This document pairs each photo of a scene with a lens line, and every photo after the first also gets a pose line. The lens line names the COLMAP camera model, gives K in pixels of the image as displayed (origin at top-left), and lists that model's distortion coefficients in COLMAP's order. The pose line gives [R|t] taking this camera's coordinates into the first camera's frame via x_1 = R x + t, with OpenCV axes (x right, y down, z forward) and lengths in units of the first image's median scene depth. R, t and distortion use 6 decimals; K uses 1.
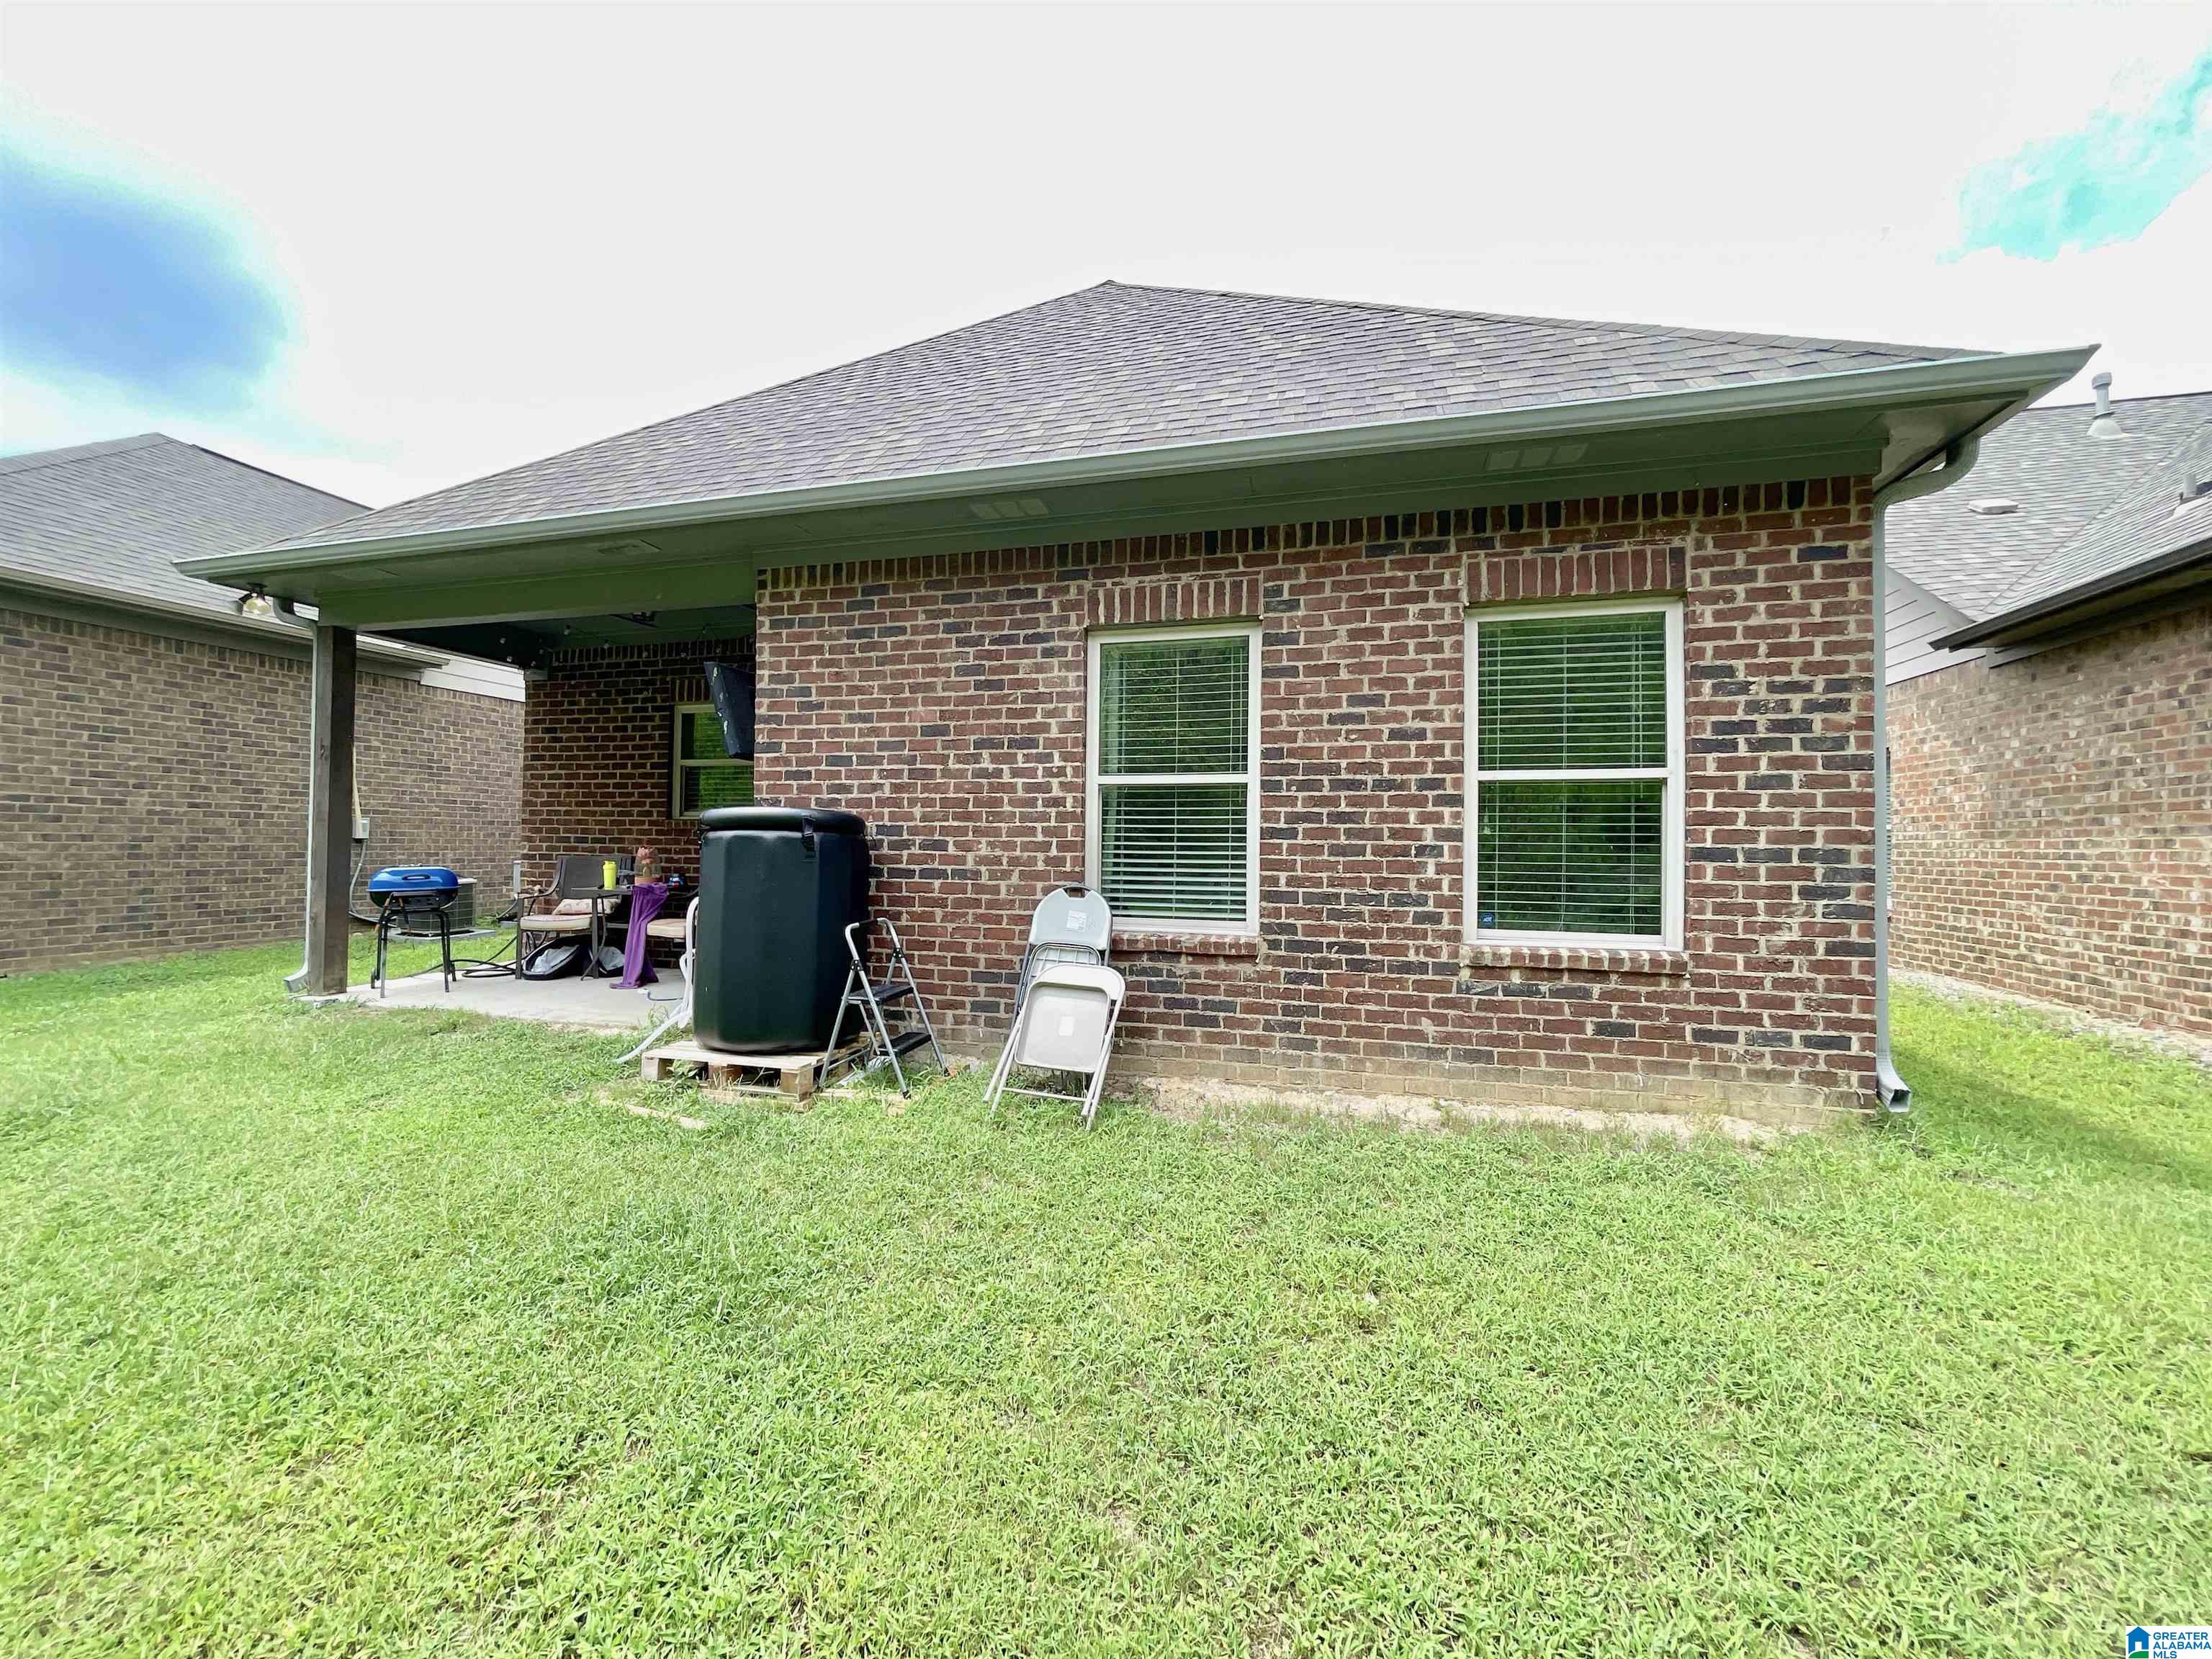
lens RADIAL K [[899.7, 0, 1106.1], [0, 899.7, 839.9], [0, 0, 1]] dist [0.003875, -0.000006]
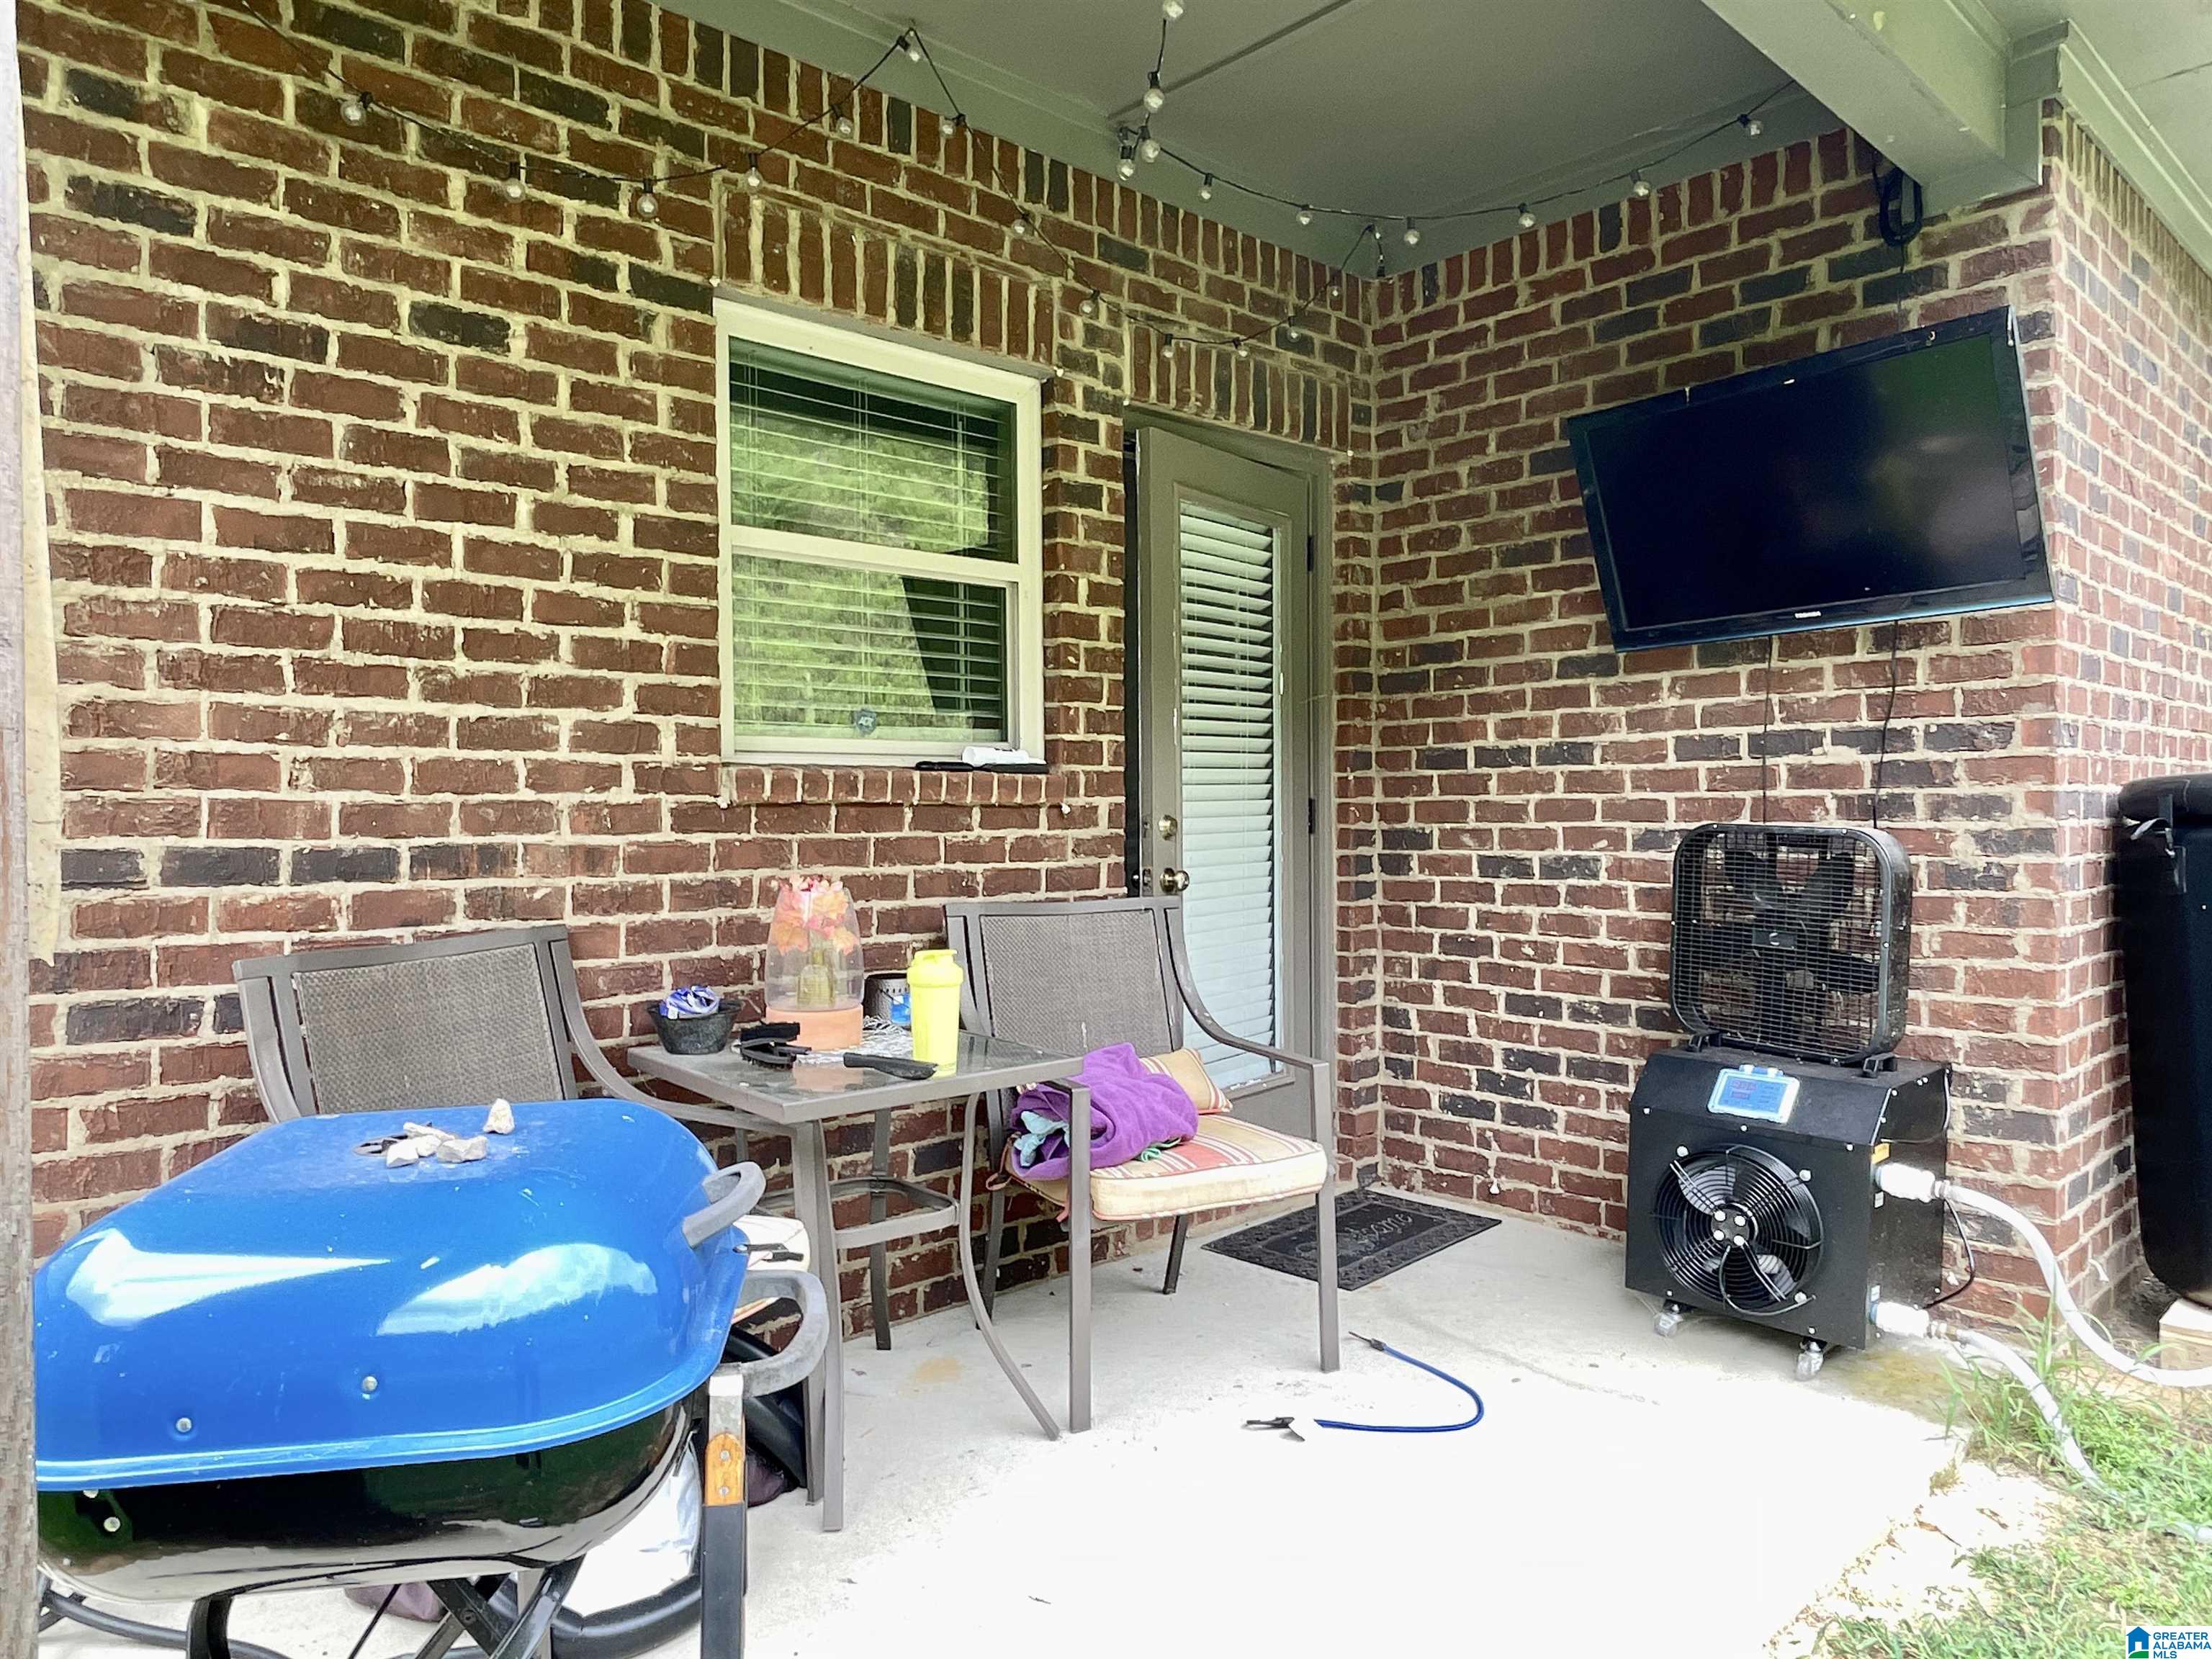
lens RADIAL K [[1442.4, 0, 1093.3], [0, 1442.4, 825.8], [0, 0, 1]] dist [-0.004266, -0.018140]
pose [[0.532181, -0.022080, 0.846343, -1.117494], [0.009592, 0.999753, 0.020051, -0.019307], [-0.846576, -0.002552, 0.532261, 1.044008]]
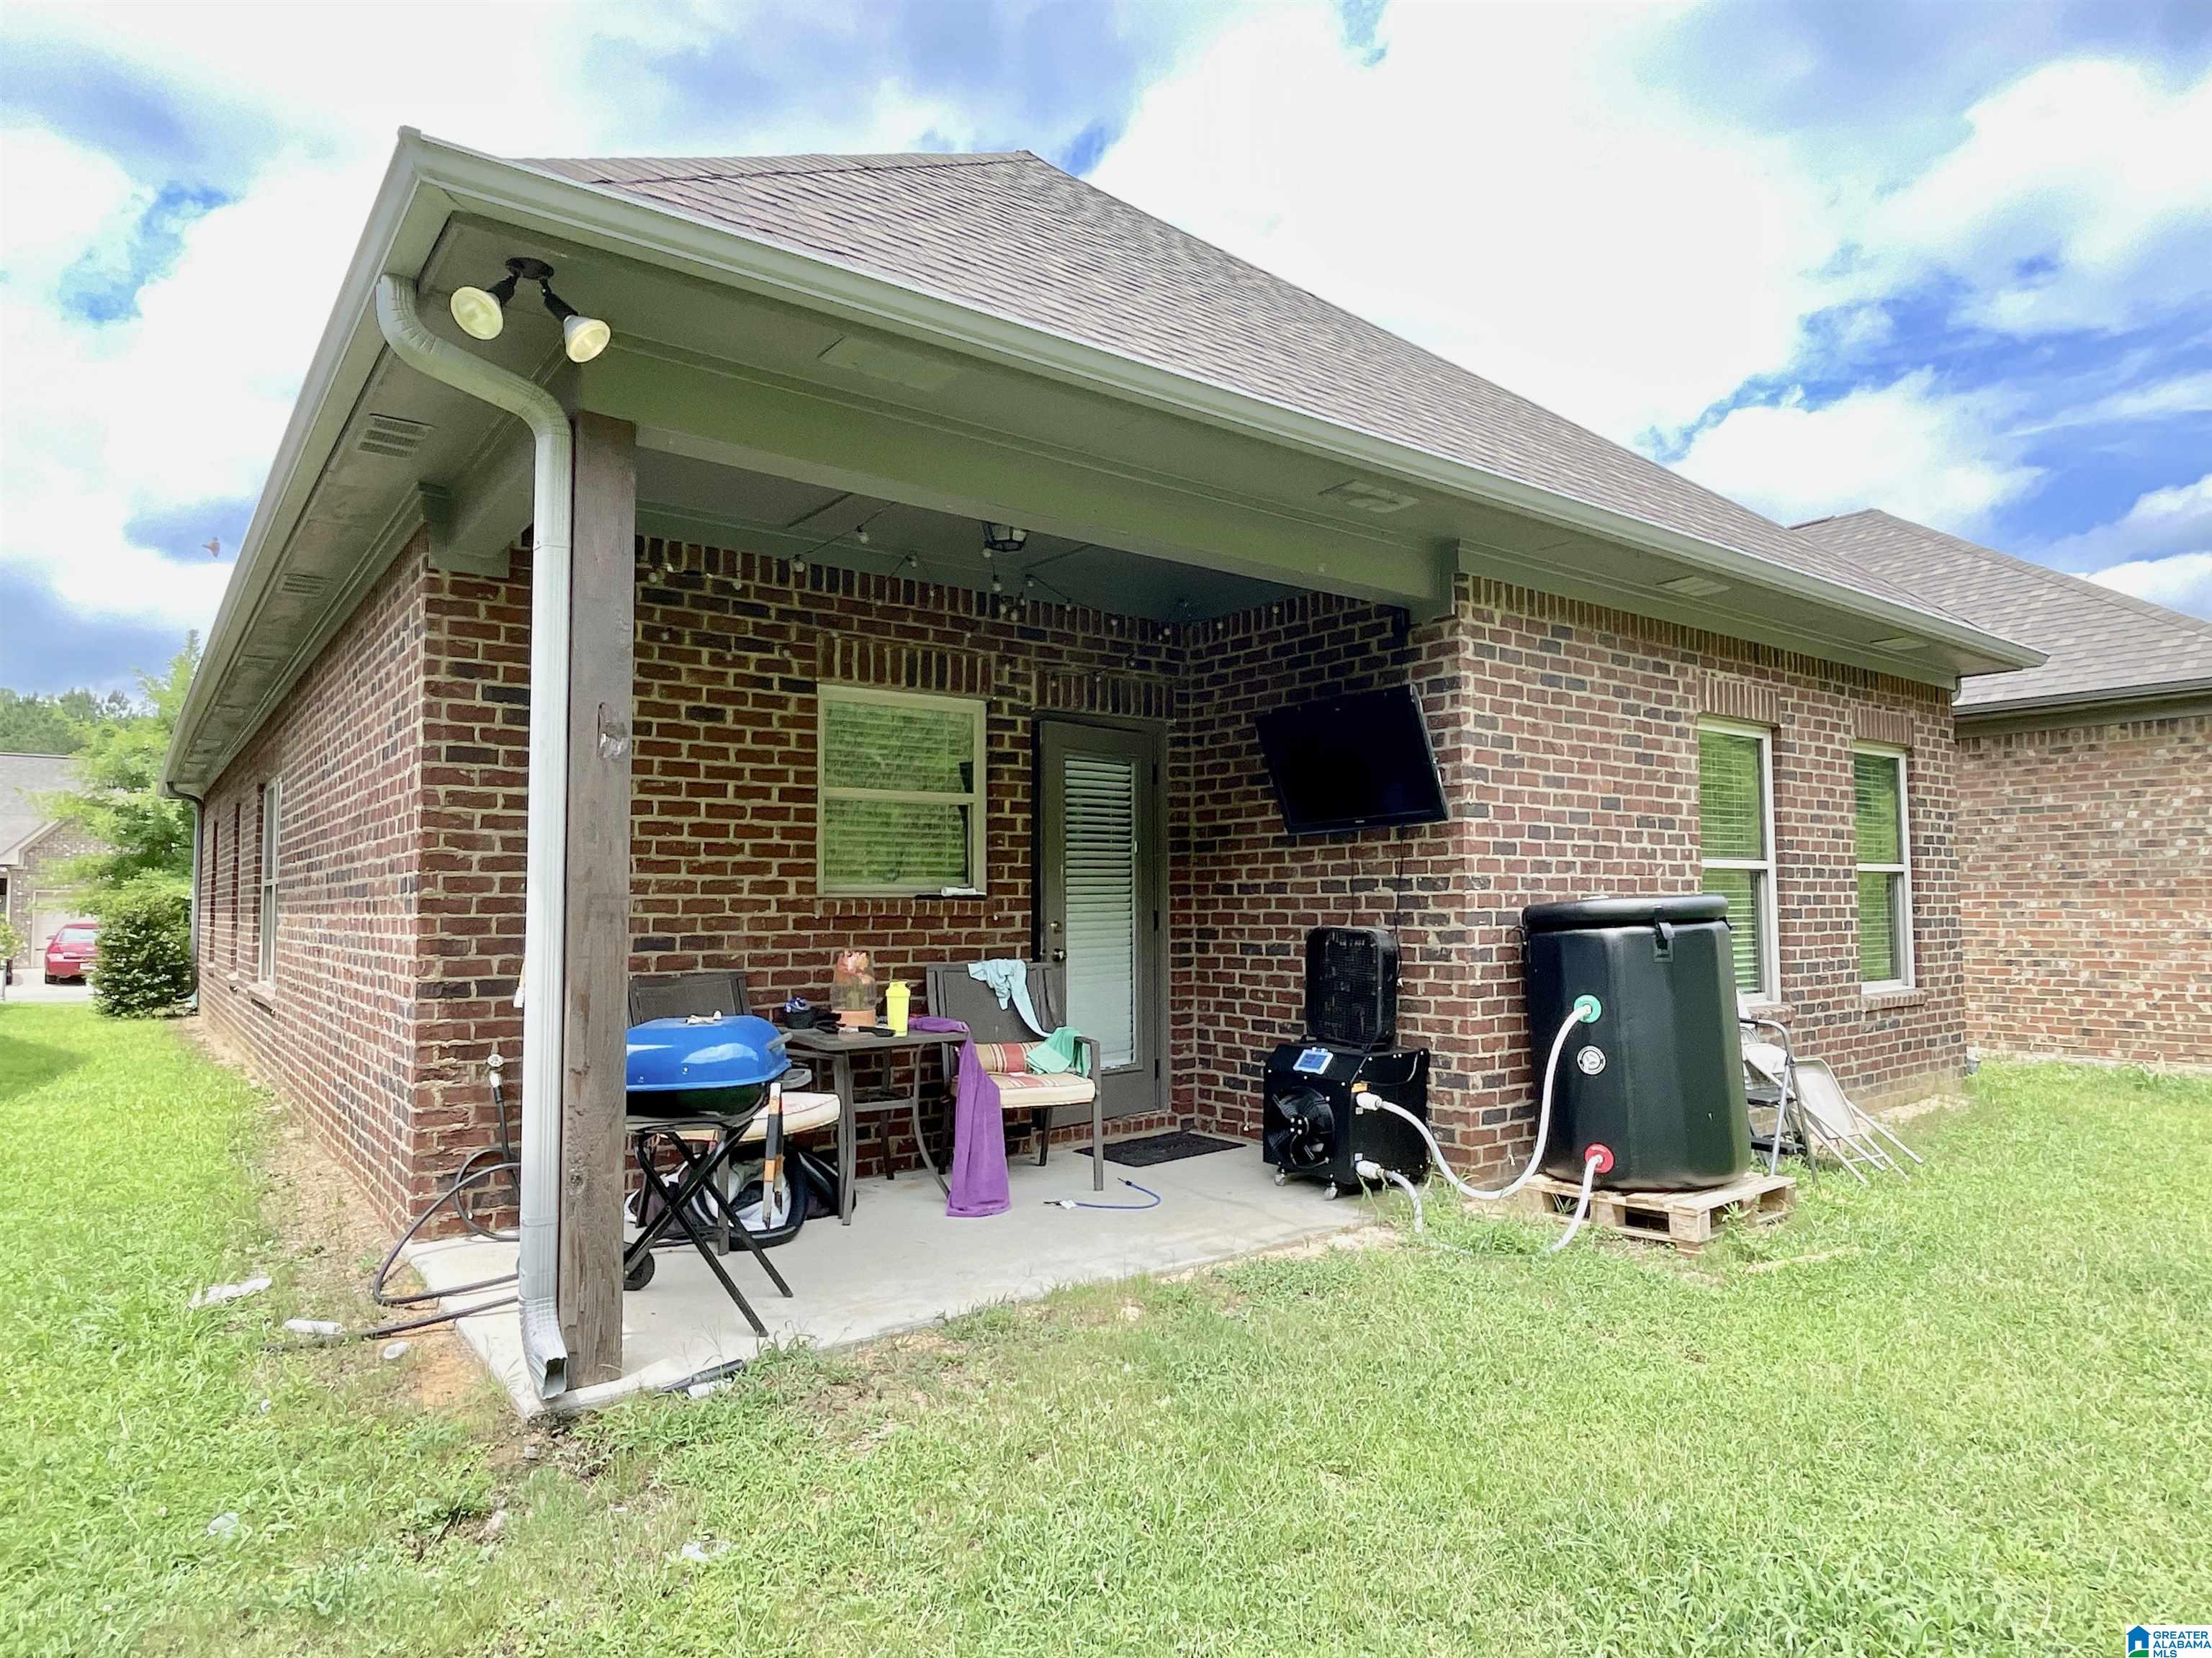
lens RADIAL K [[1283.1, 0, 1115.6], [0, 1283.1, 829.2], [0, 0, 1]] dist [-0.003695, -0.004567]
pose [[0.604320, 0.033339, 0.796044, -1.434722], [0.008028, 0.998819, -0.047926, -0.038102], [-0.796701, 0.035353, 0.603338, 0.603478]]
